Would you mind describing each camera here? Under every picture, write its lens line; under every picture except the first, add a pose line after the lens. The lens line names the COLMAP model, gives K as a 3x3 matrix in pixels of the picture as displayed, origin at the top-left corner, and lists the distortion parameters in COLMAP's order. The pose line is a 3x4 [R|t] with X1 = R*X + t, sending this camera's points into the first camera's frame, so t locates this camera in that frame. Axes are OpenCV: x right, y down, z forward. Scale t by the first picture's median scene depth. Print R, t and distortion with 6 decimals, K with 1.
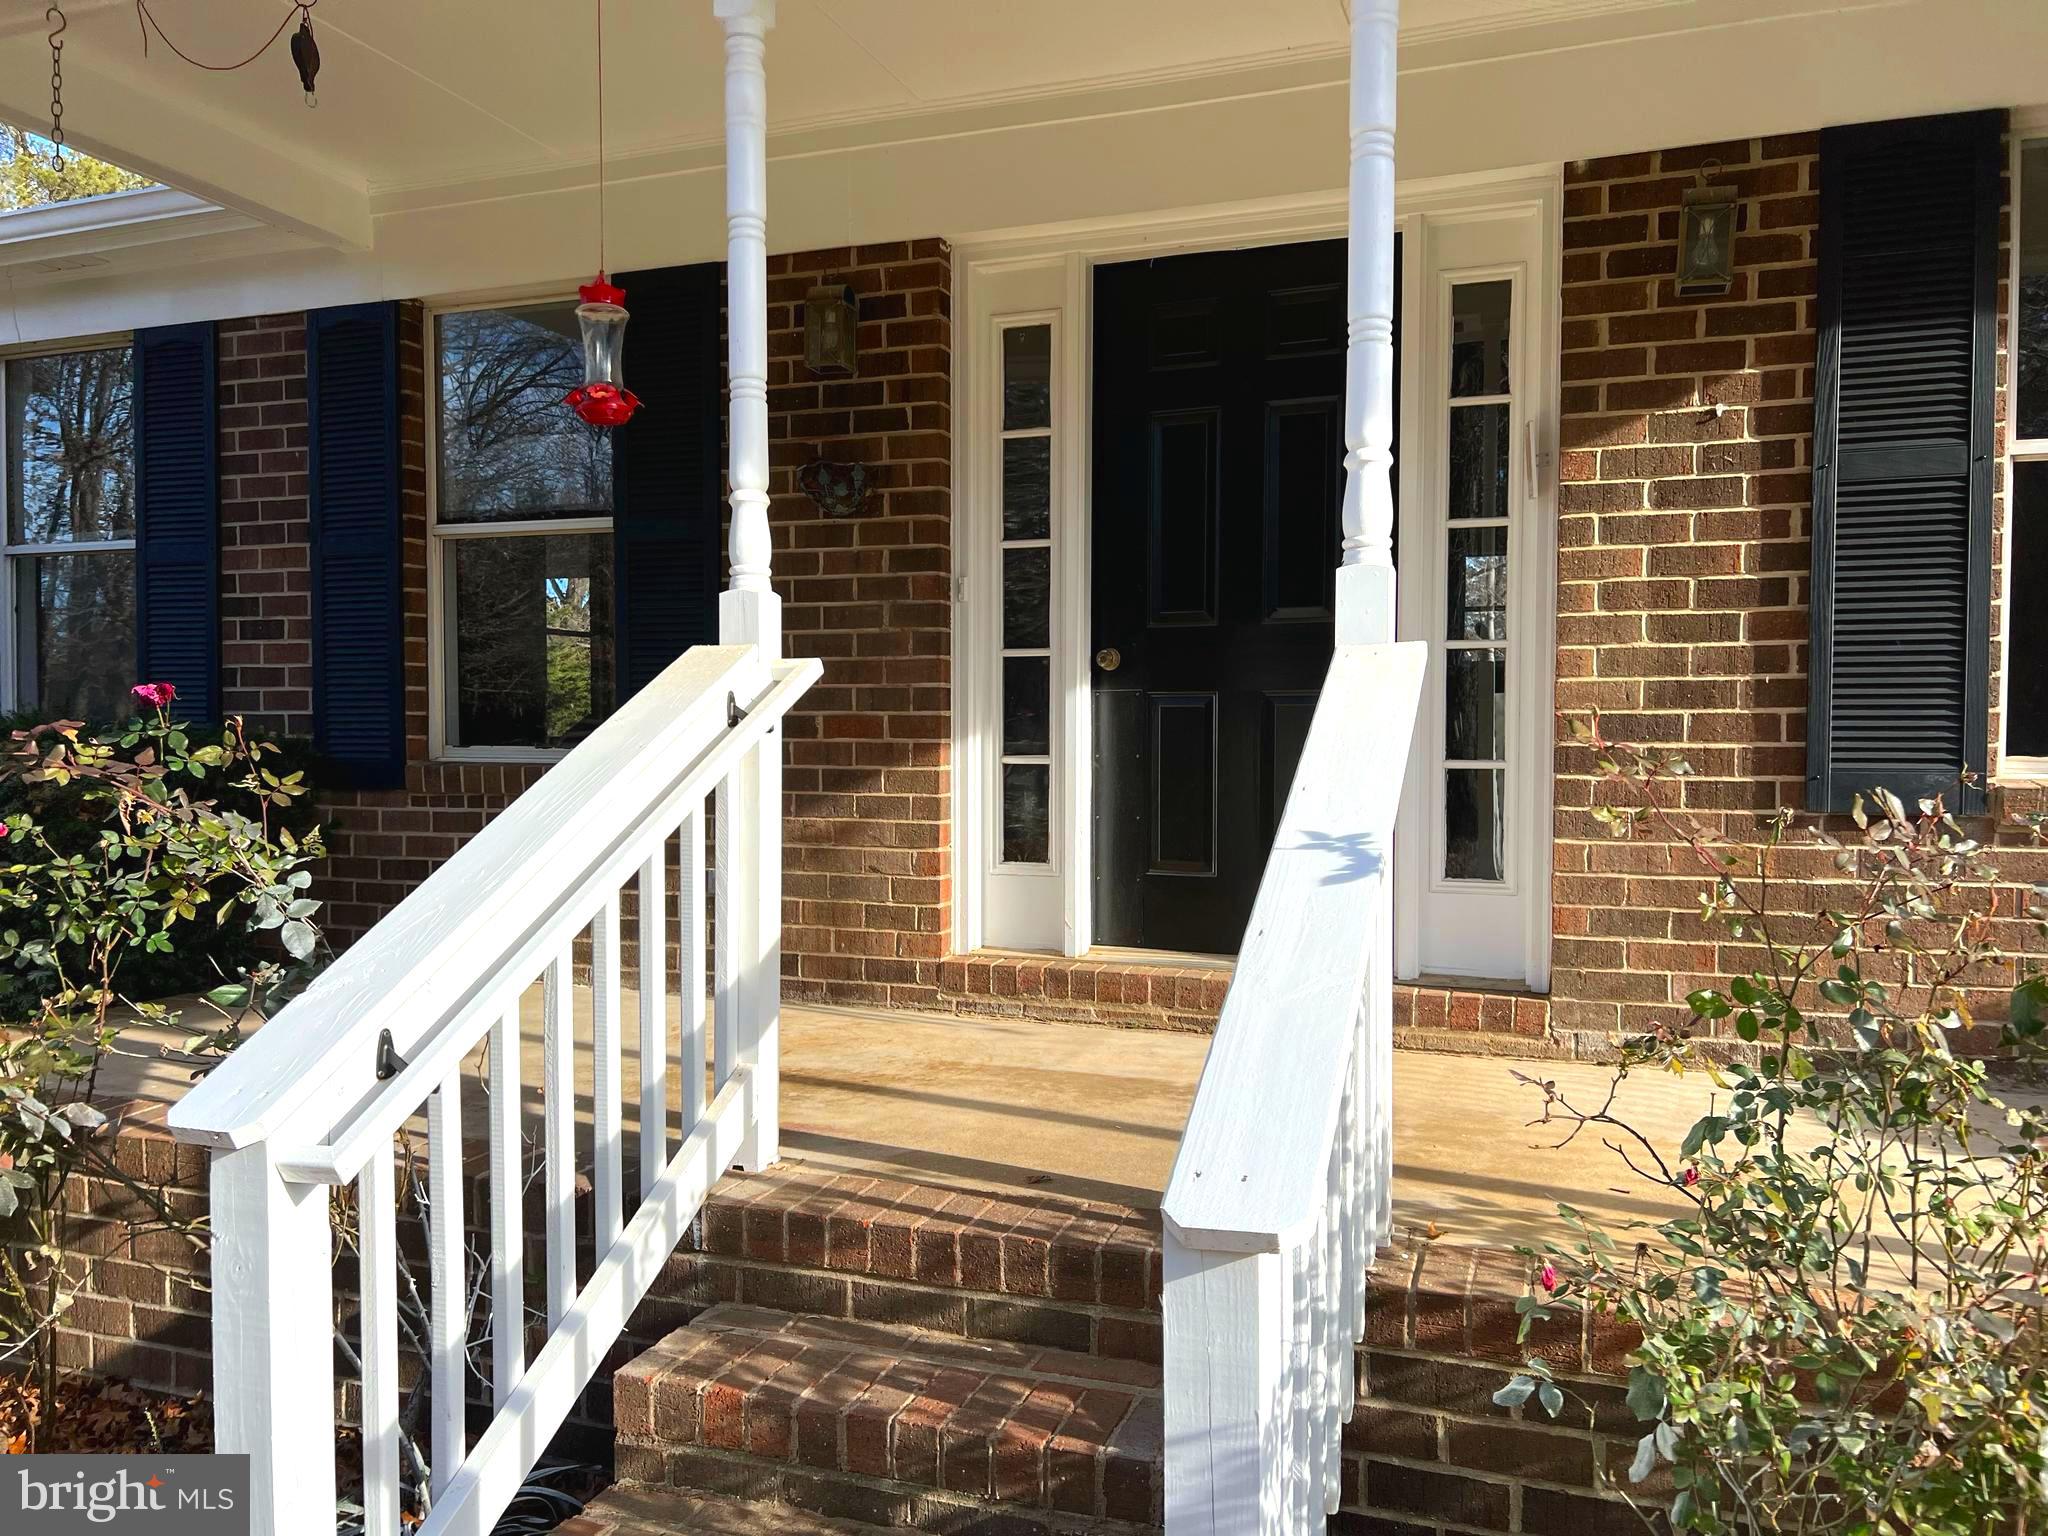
lens RADIAL K [[1552.7, 0, 1022.6], [0, 1552.7, 767.0], [0, 0, 1]] dist [0.006892, 0.001342]
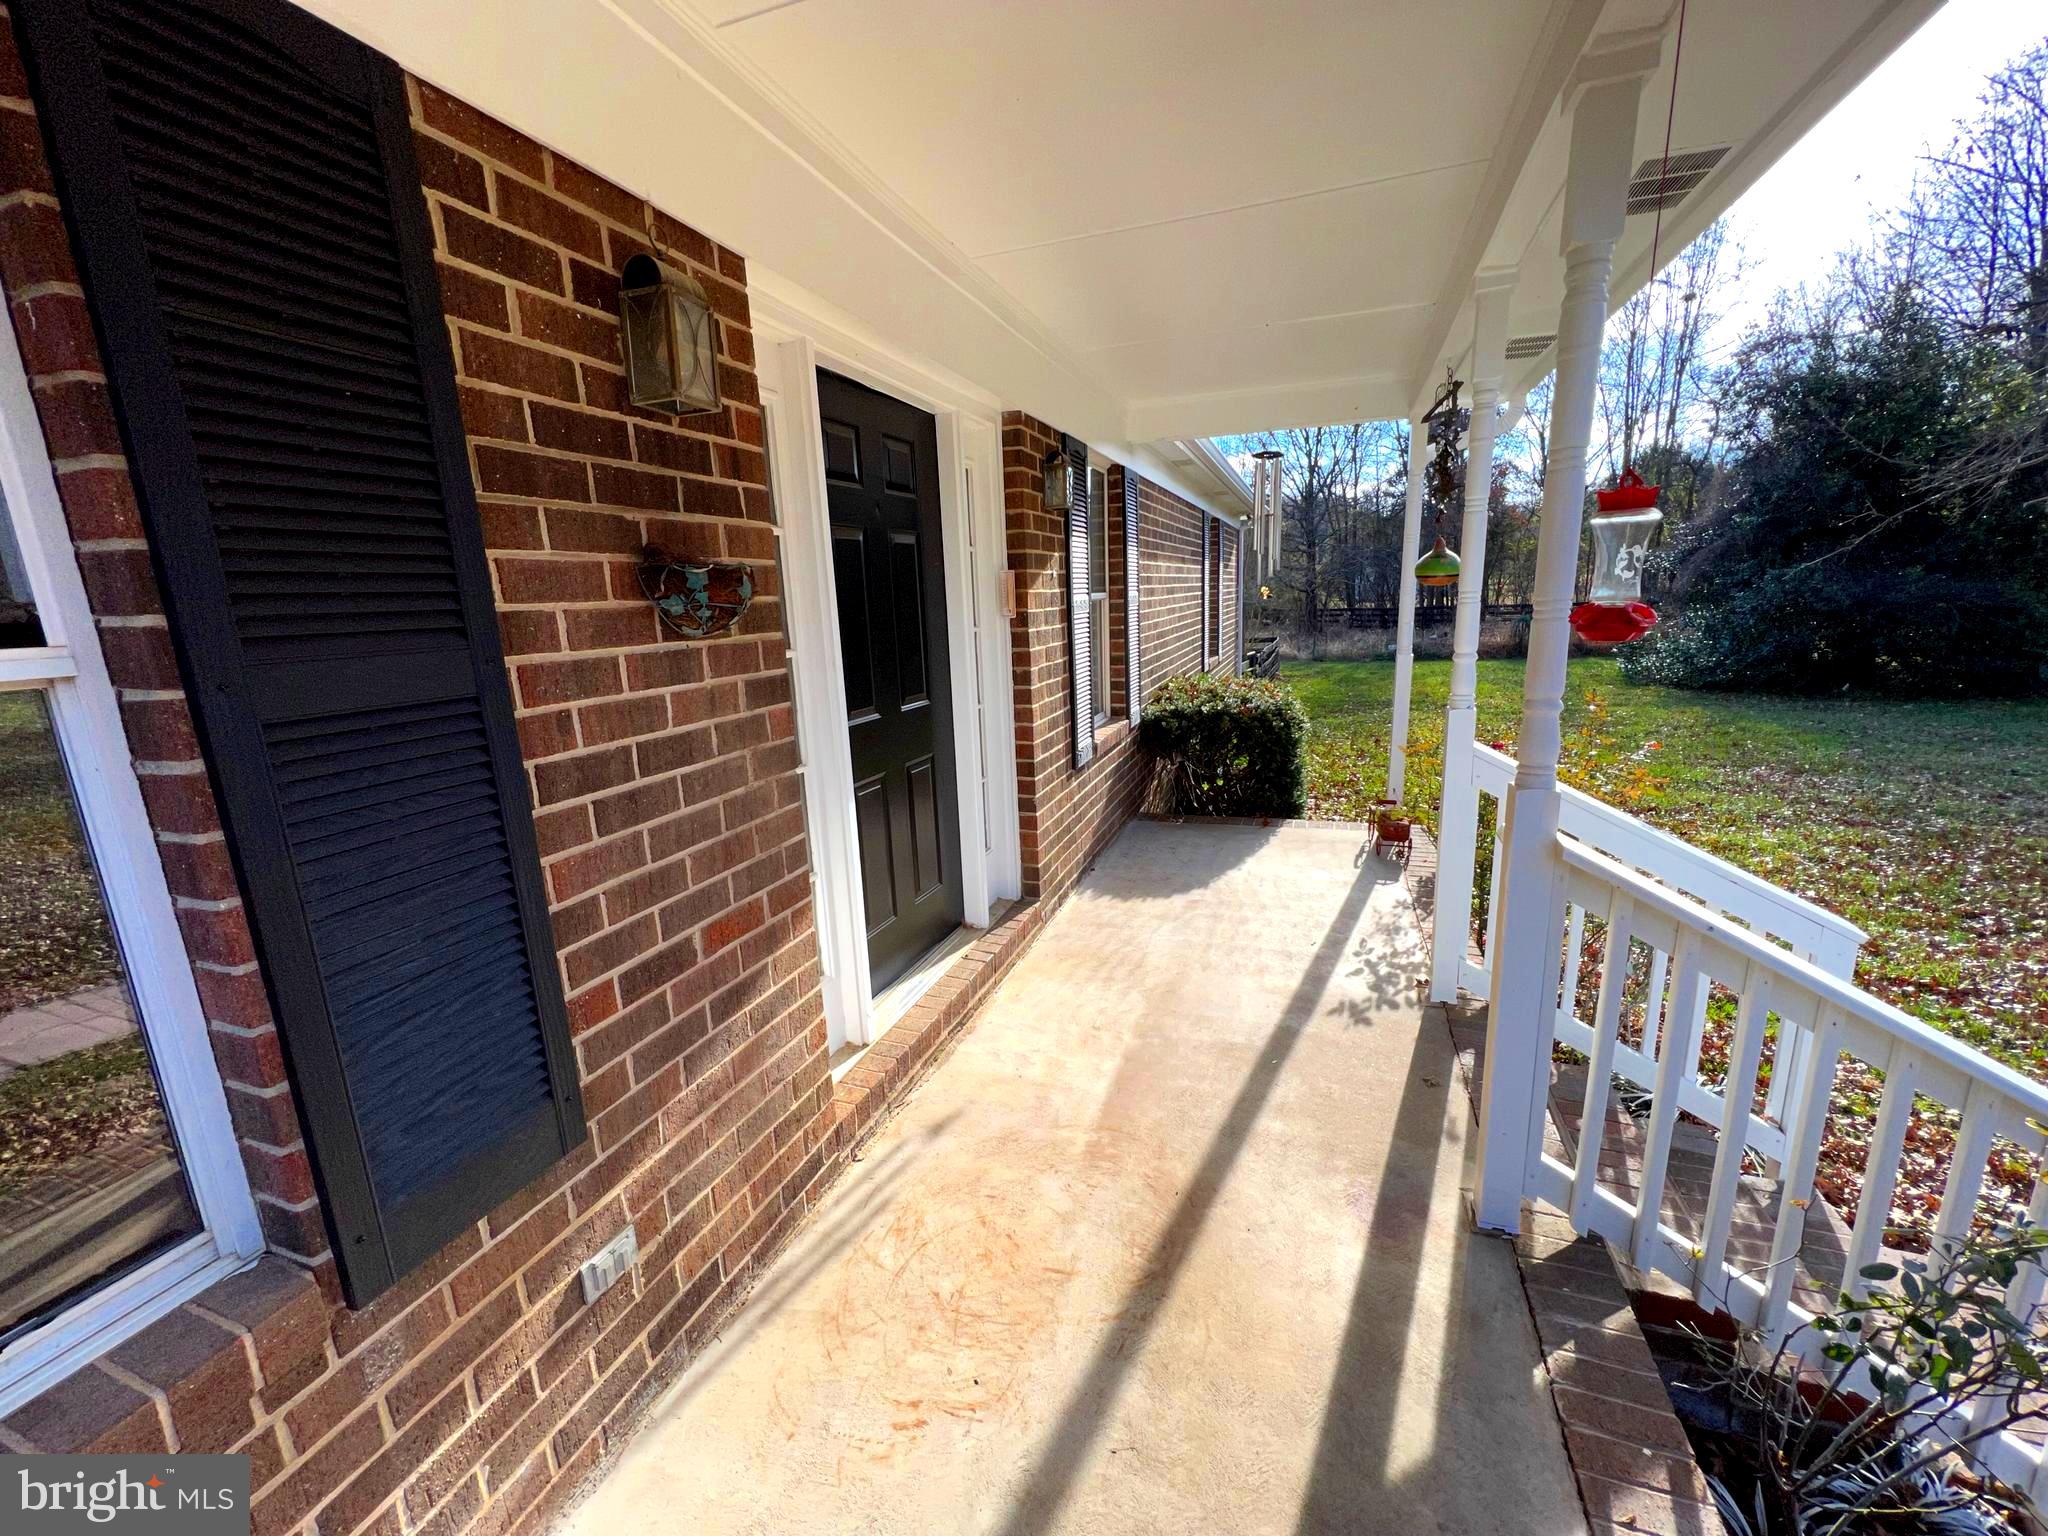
lens RADIAL K [[809.4, 0, 1021.5], [0, 809.4, 766.5], [0, 0, 1]] dist [0.002231, 0.000273]
pose [[0.012295, -0.201785, 0.979353, -0.471841], [0.084326, 0.976147, 0.200066, -0.166135], [-0.996362, 0.080125, 0.029017, 0.857251]]
